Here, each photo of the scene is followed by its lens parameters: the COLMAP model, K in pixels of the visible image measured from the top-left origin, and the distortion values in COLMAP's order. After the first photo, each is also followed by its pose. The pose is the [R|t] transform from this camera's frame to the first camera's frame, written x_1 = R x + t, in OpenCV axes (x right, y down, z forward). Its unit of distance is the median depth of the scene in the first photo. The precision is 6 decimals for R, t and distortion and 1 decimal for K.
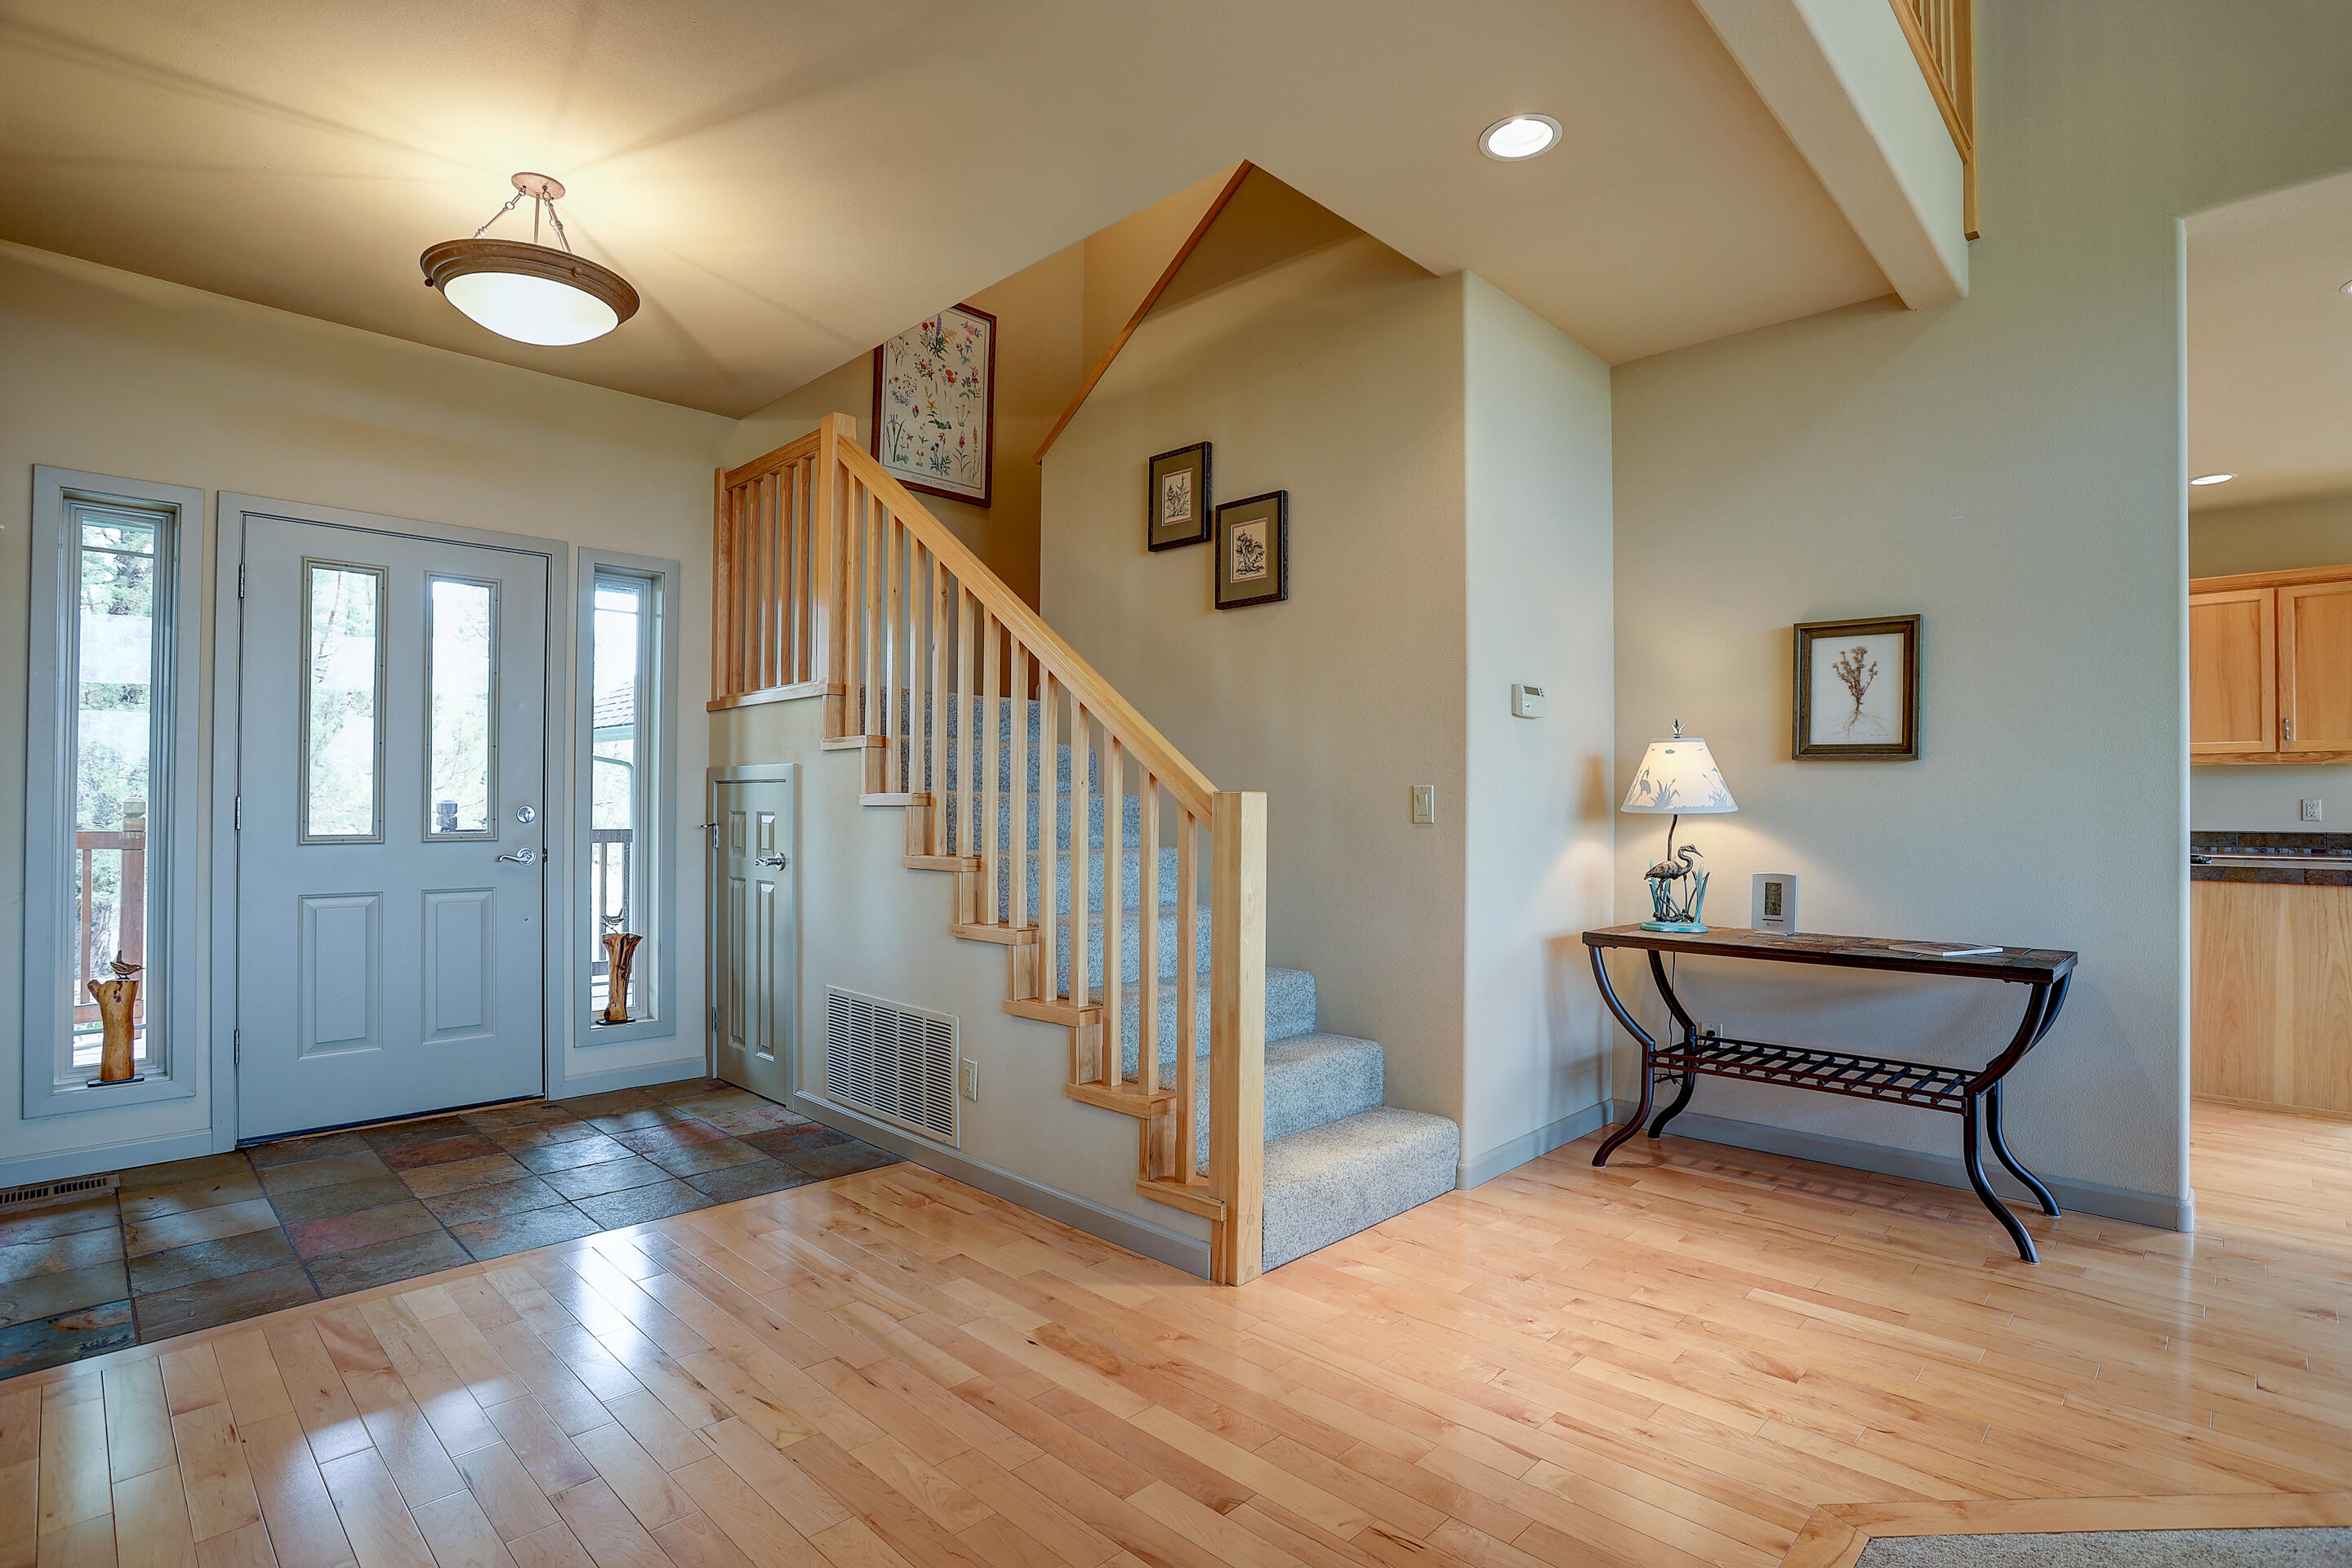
lens RADIAL K [[1149.4, 0, 1176.0], [0, 1149.4, 784.0], [0, 0, 1]] dist [-0.081954, 0.035153]
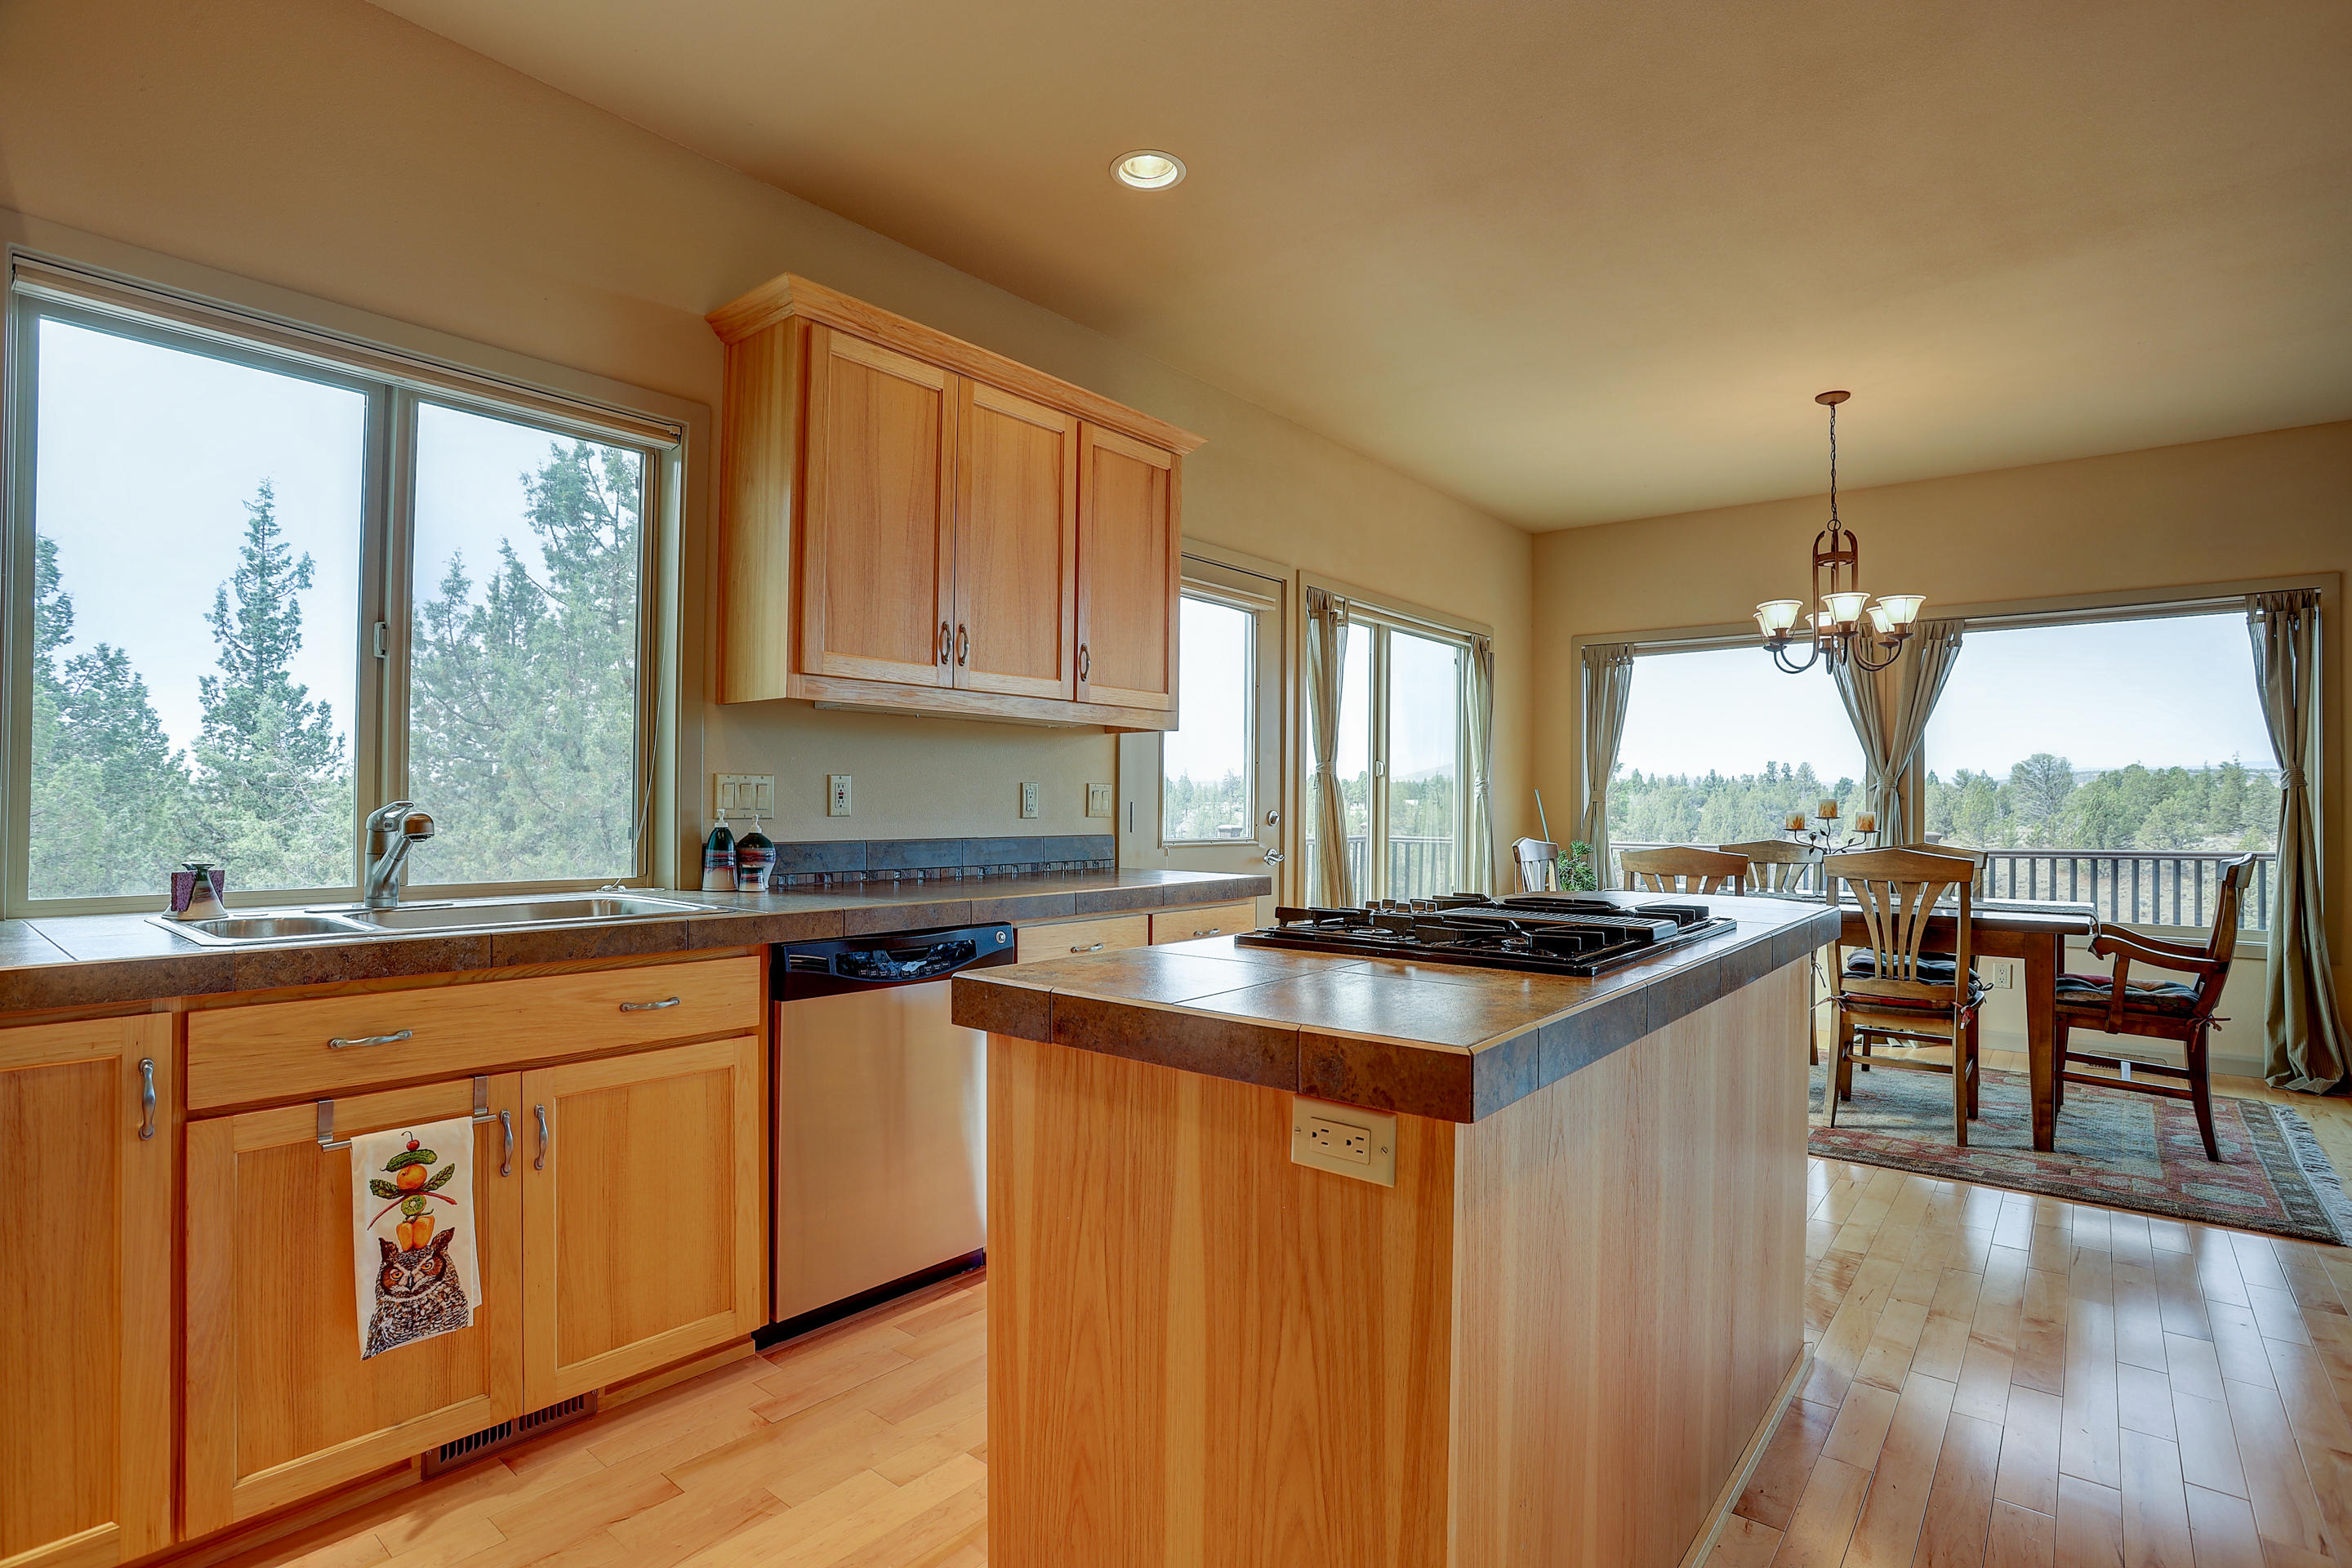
lens RADIAL K [[1154.8, 0, 1191.3], [0, 1154.8, 796.0], [0, 0, 1]] dist [-0.072252, 0.031075]
pose [[-0.095468, 0.001415, 0.995431, 0.532785], [-0.025274, 0.999673, -0.003845, 0.030280], [-0.995112, -0.025526, -0.095401, 1.354278]]
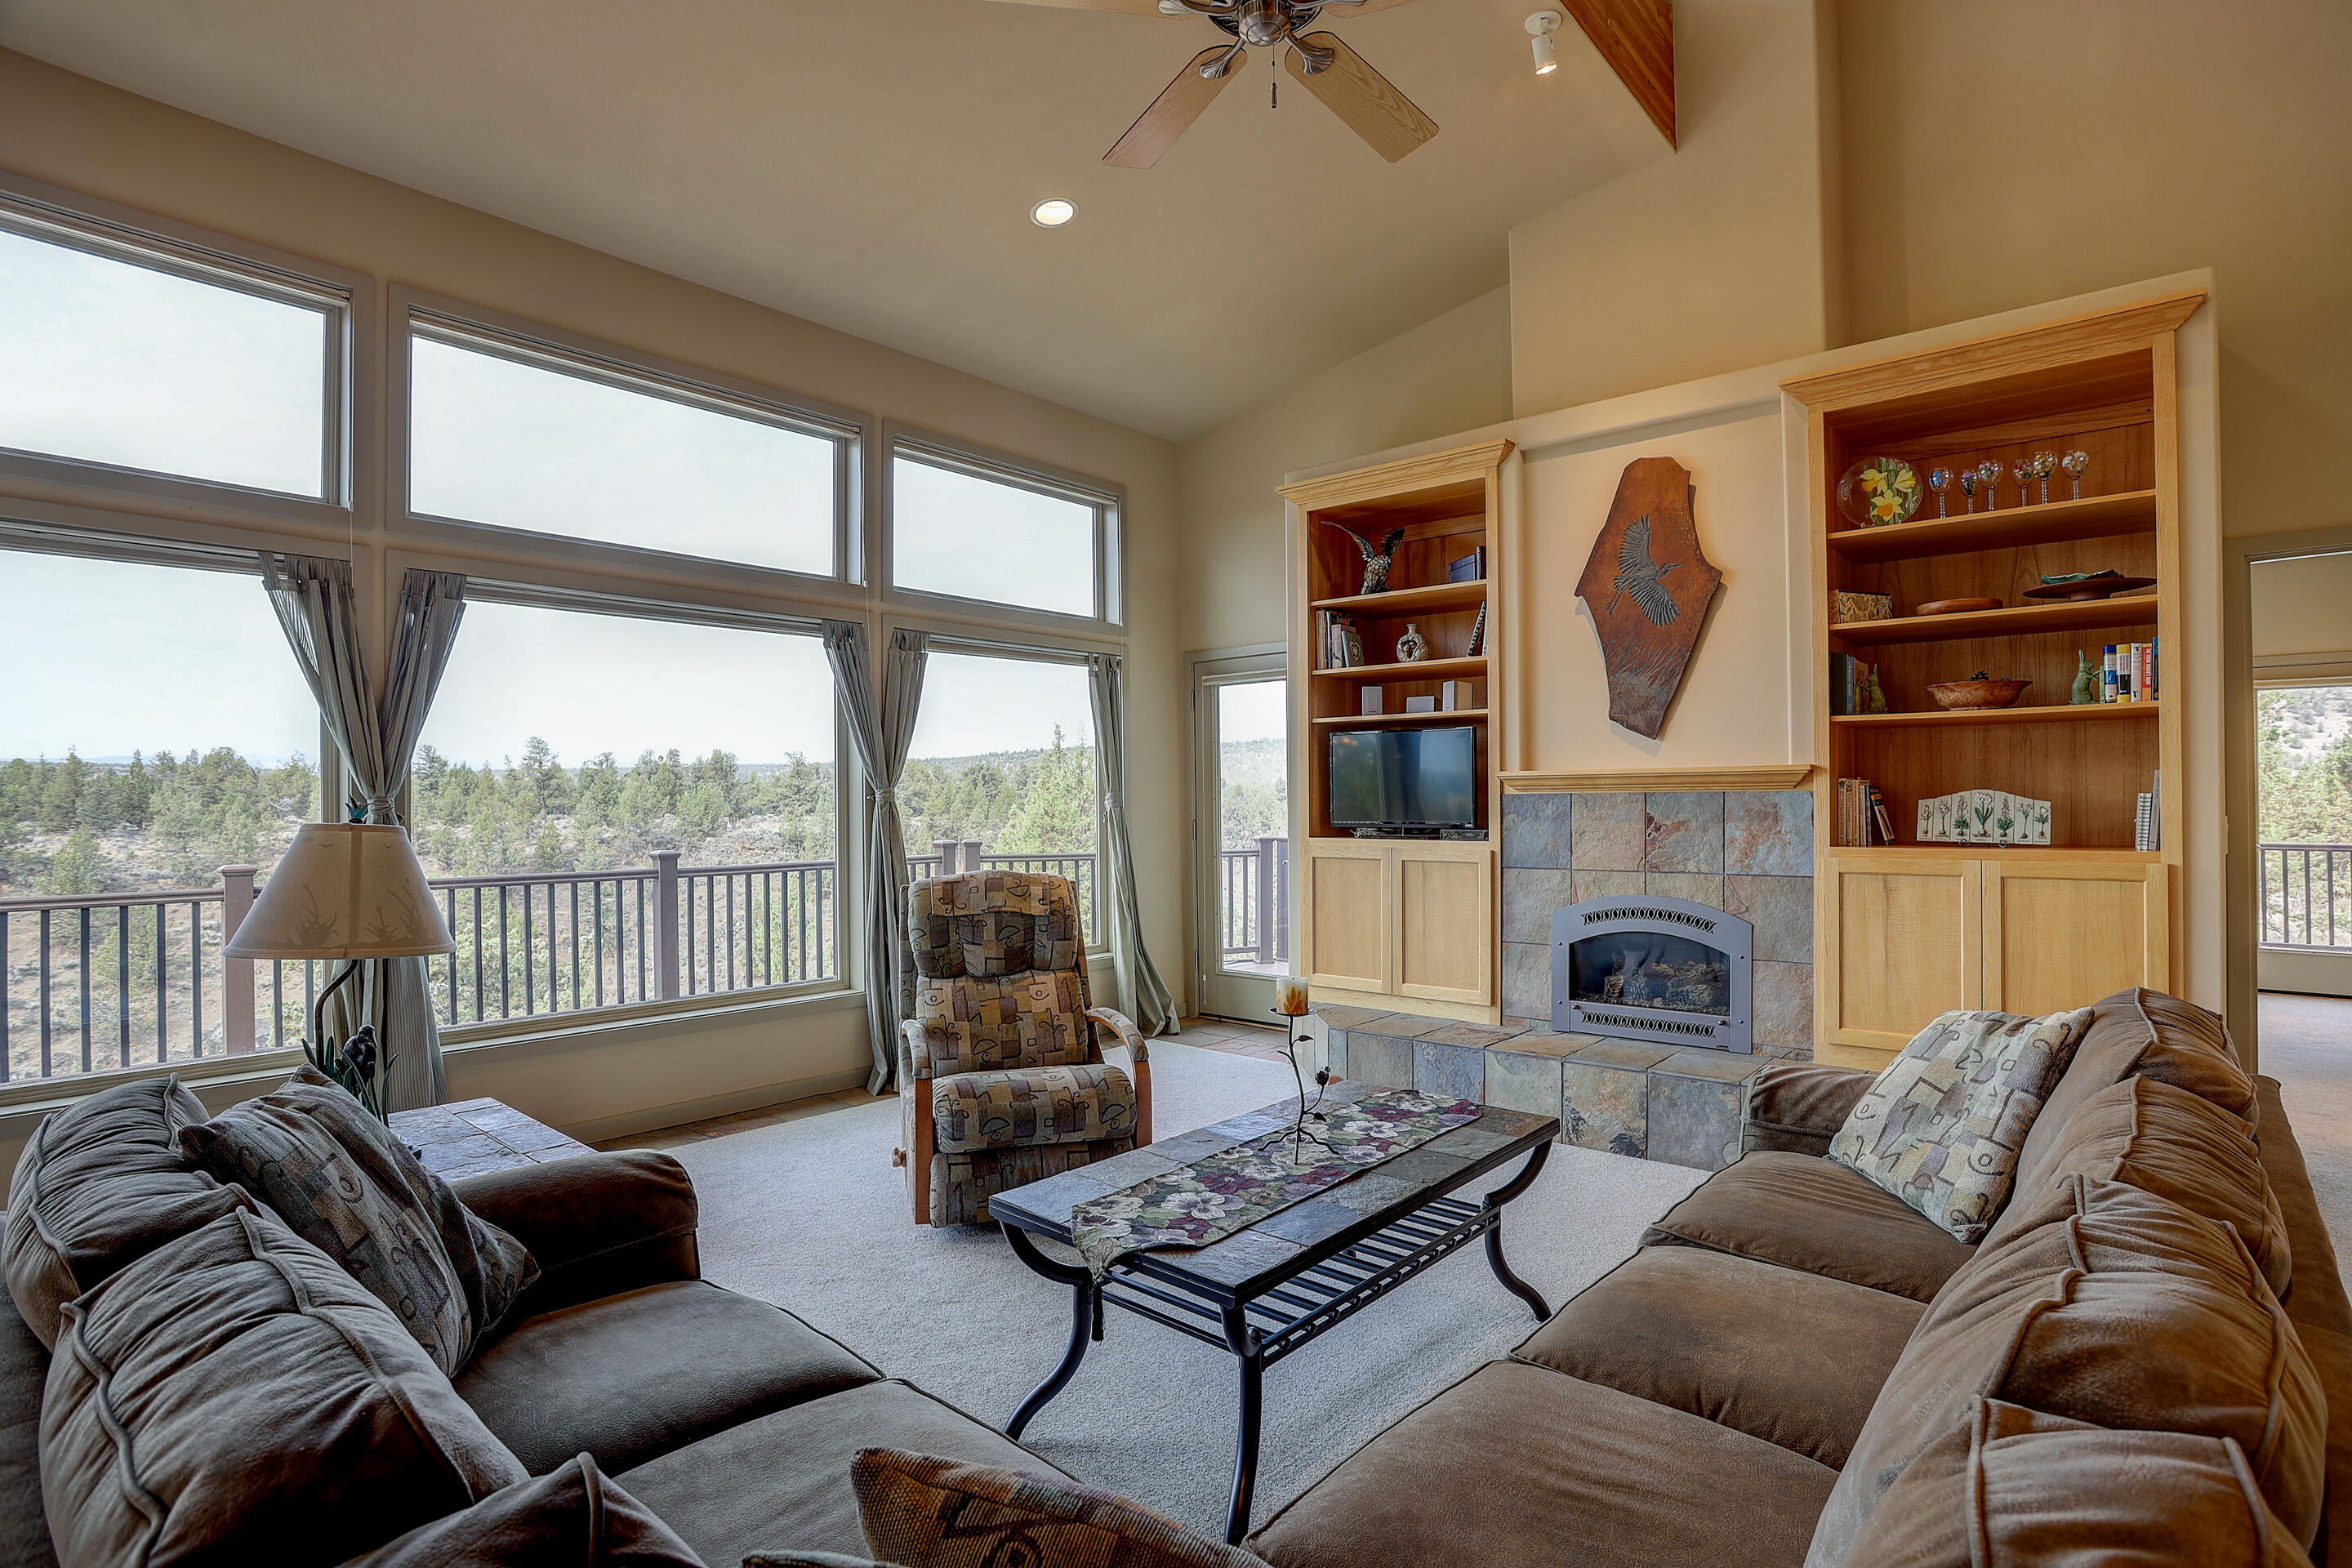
lens RADIAL K [[1145.8, 0, 1194.7], [0, 1145.8, 793.3], [0, 0, 1]] dist [-0.077757, 0.033876]
pose [[-0.997986, -0.000130, -0.063437, 0.692938], [0.001430, 0.999698, -0.024547, -0.021031], [0.063421, -0.024588, -0.997684, 0.346412]]
